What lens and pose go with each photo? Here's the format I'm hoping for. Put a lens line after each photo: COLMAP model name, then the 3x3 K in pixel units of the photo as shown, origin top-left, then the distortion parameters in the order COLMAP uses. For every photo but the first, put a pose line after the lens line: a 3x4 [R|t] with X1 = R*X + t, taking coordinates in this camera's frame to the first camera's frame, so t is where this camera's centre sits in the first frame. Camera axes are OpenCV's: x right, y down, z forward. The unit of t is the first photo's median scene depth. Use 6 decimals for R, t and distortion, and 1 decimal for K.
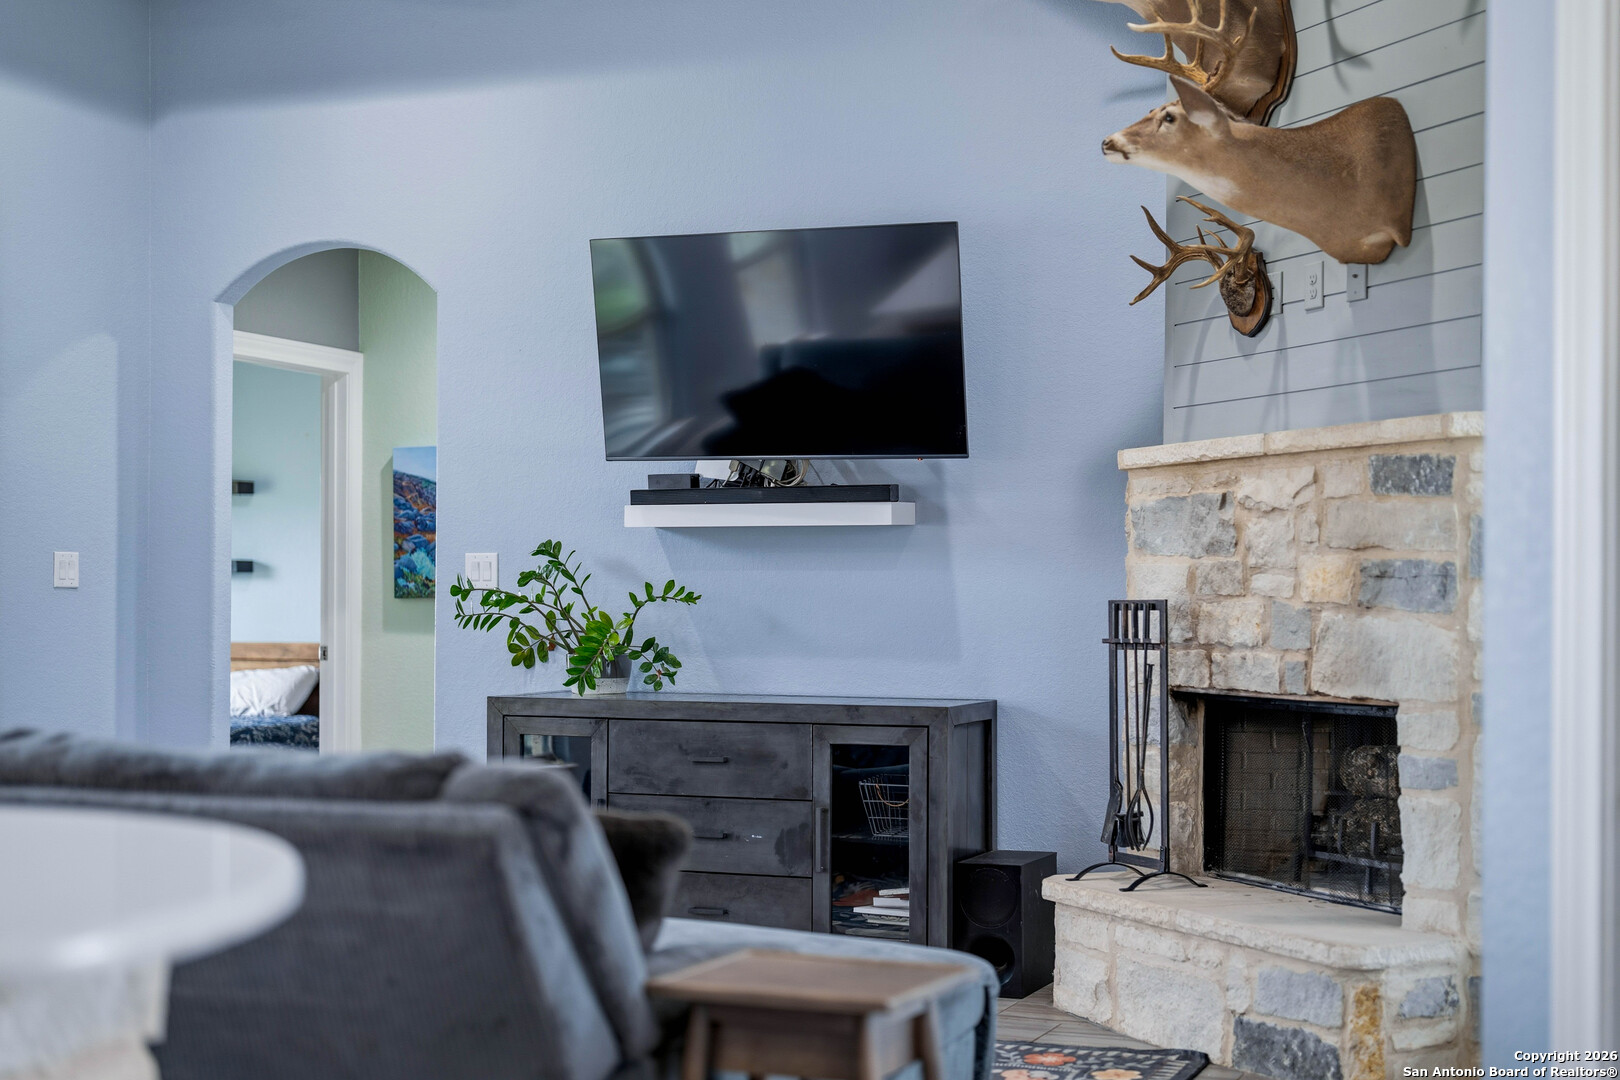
lens RADIAL K [[2326.0, 0, 809.7], [0, 2326.0, 631.2], [0, 0, 1]] dist [-0.012928, -0.028384]
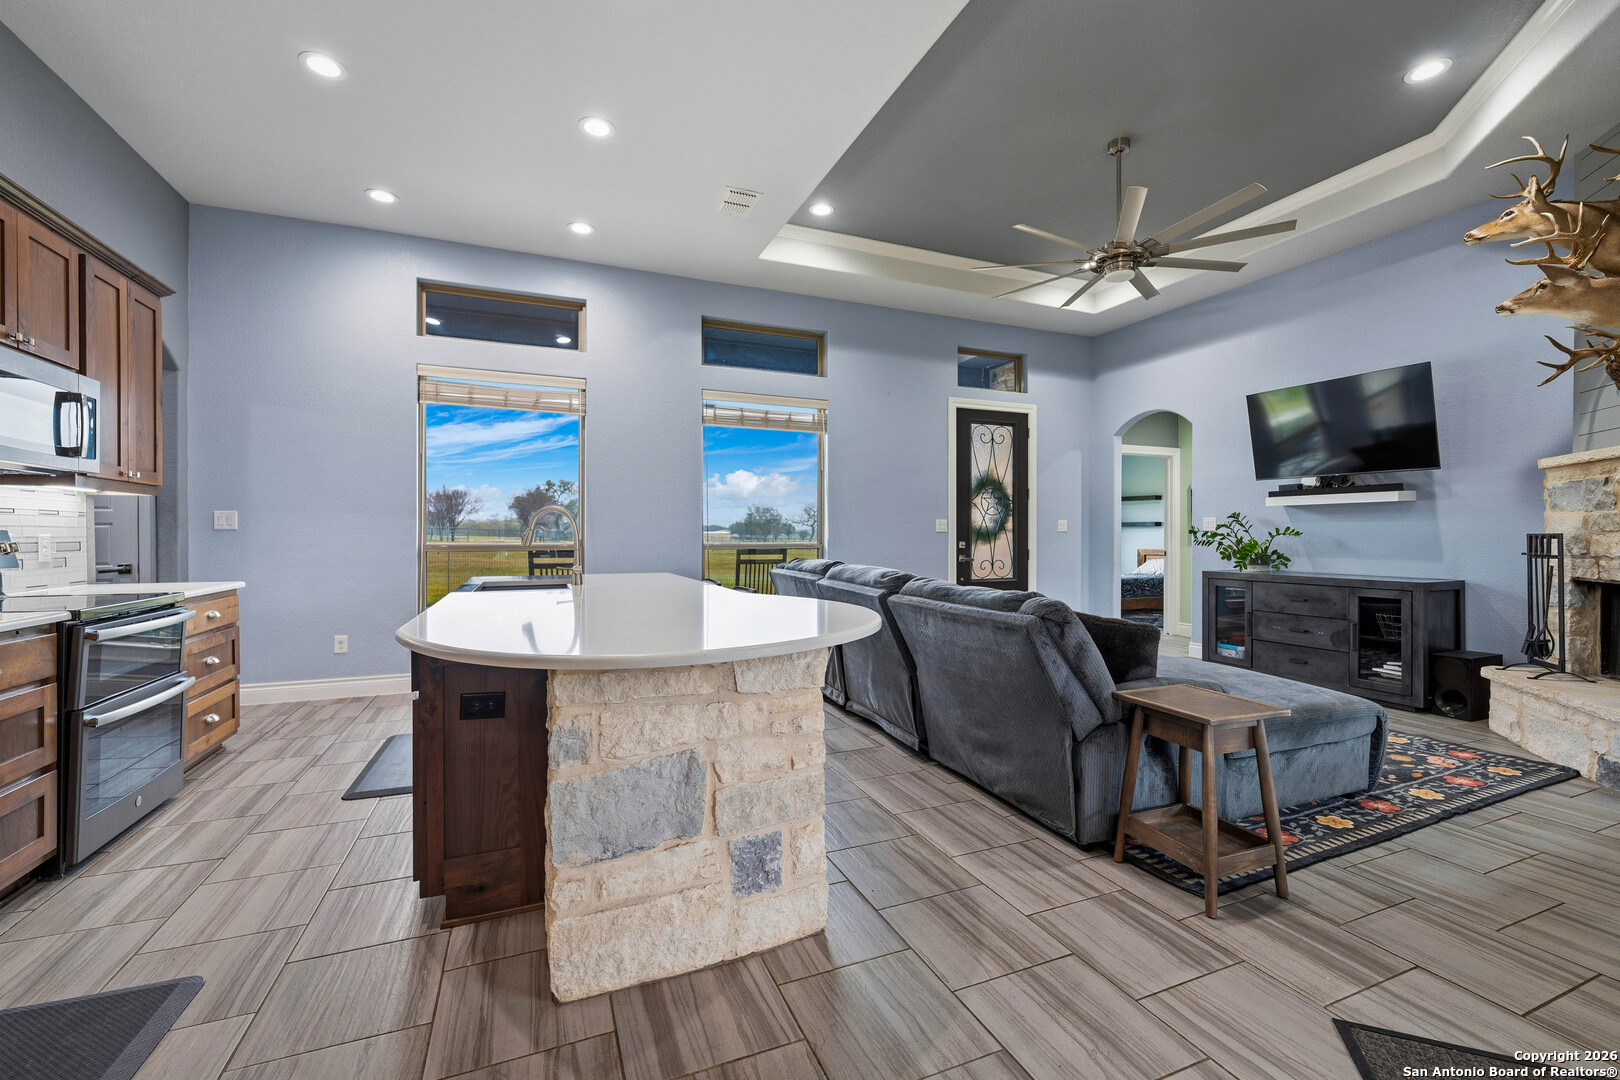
lens RADIAL K [[673.3, 0, 810.0], [0, 673.3, 540.0], [0, 0, 1]] dist [-0.000182, -0.000039]
pose [[0.701911, 0.001136, -0.712264, 0.106775], [-0.005955, 0.999973, -0.004273, -0.001645], [0.712240, 0.007241, 0.701899, 0.141033]]
